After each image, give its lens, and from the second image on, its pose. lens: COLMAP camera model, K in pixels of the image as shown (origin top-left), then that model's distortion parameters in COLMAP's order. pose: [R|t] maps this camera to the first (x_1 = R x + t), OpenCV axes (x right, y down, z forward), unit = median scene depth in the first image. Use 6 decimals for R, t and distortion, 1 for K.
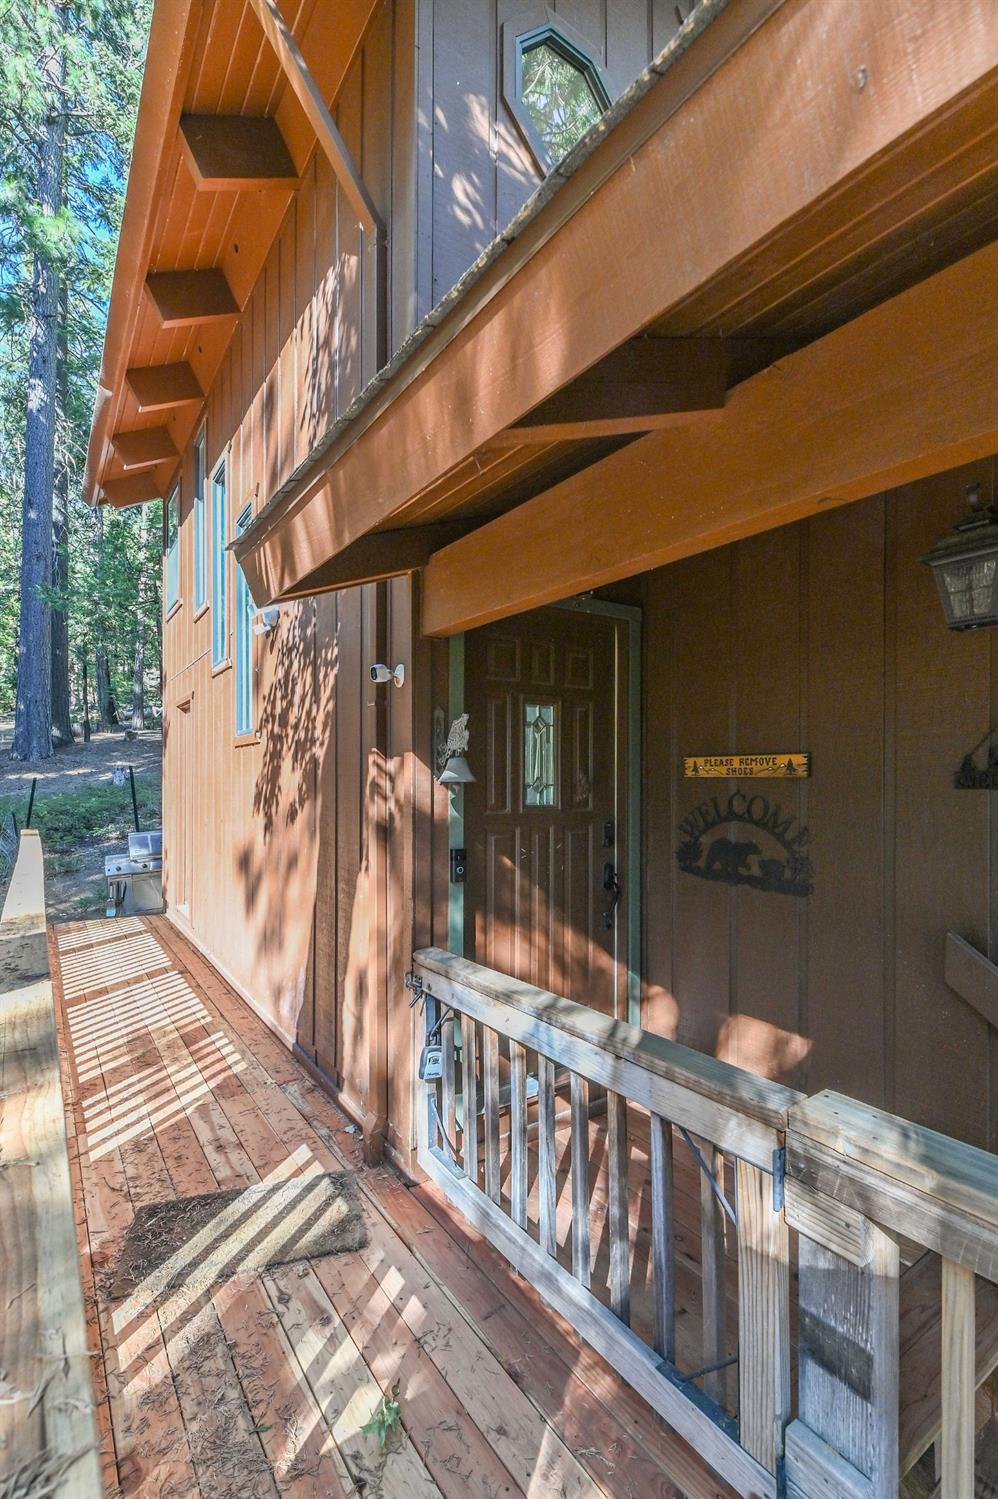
lens RADIAL K [[666.0, 0, 490.4], [0, 666.0, 769.2], [0, 0, 1]] dist [0.001434, -0.008848]
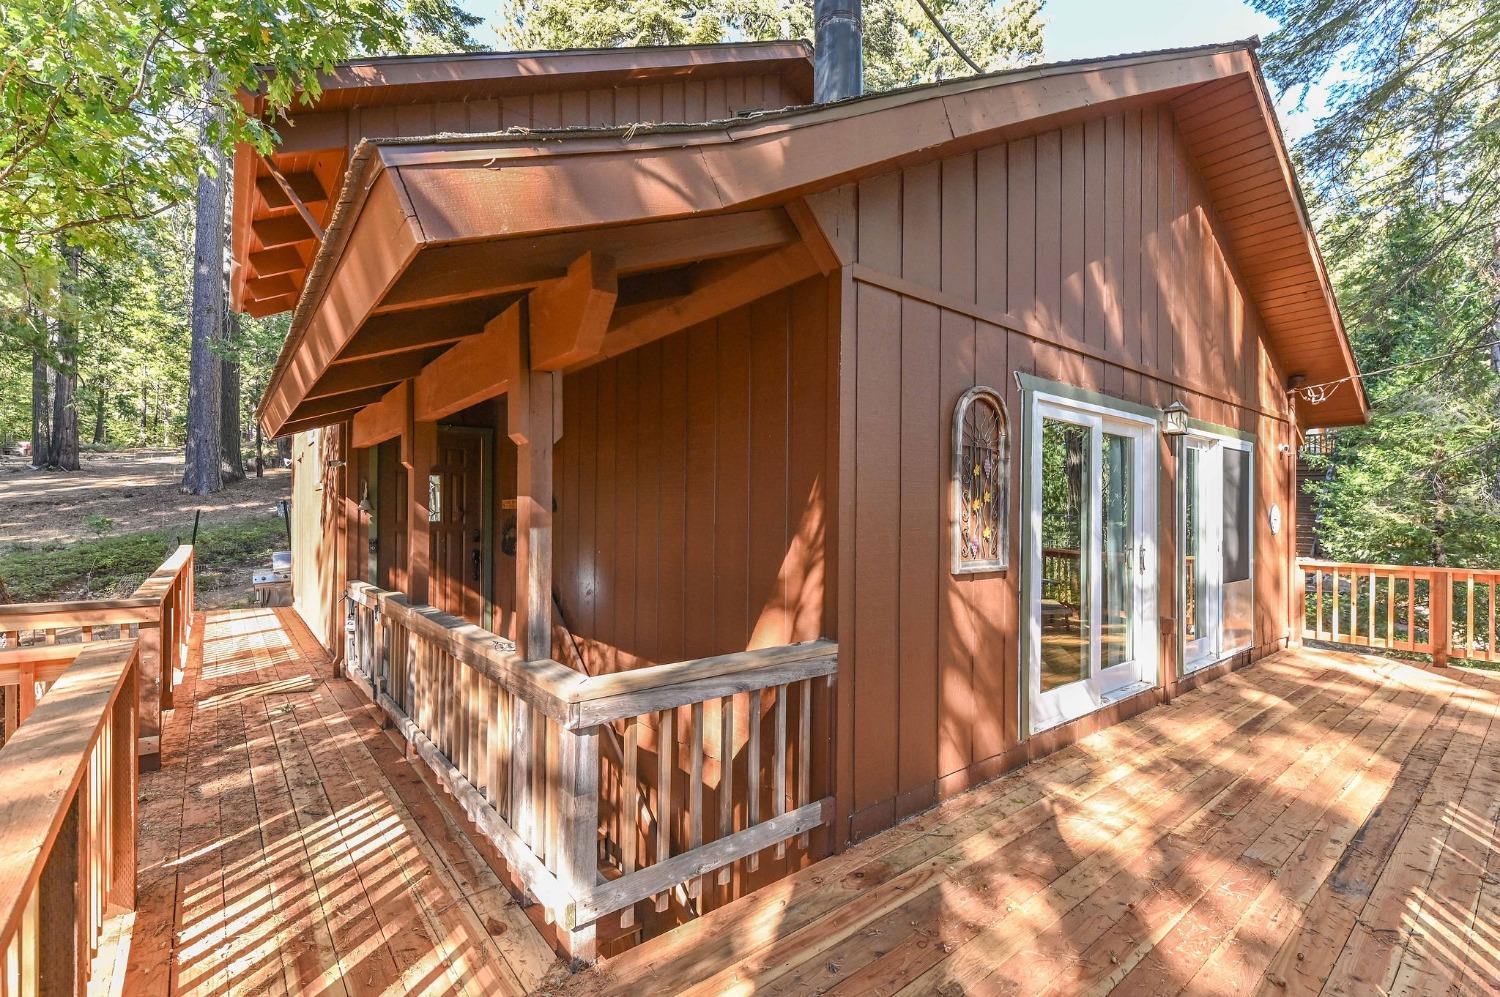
lens RADIAL K [[666.5, 0, 773.4], [0, 666.5, 502.2], [0, 0, 1]] dist [0.001434, -0.008848]
pose [[0.995127, 0.001680, 0.098584, 0.156893], [-0.001556, 0.999998, -0.001327, -0.000288], [-0.098586, 0.001167, 0.995128, -0.203426]]
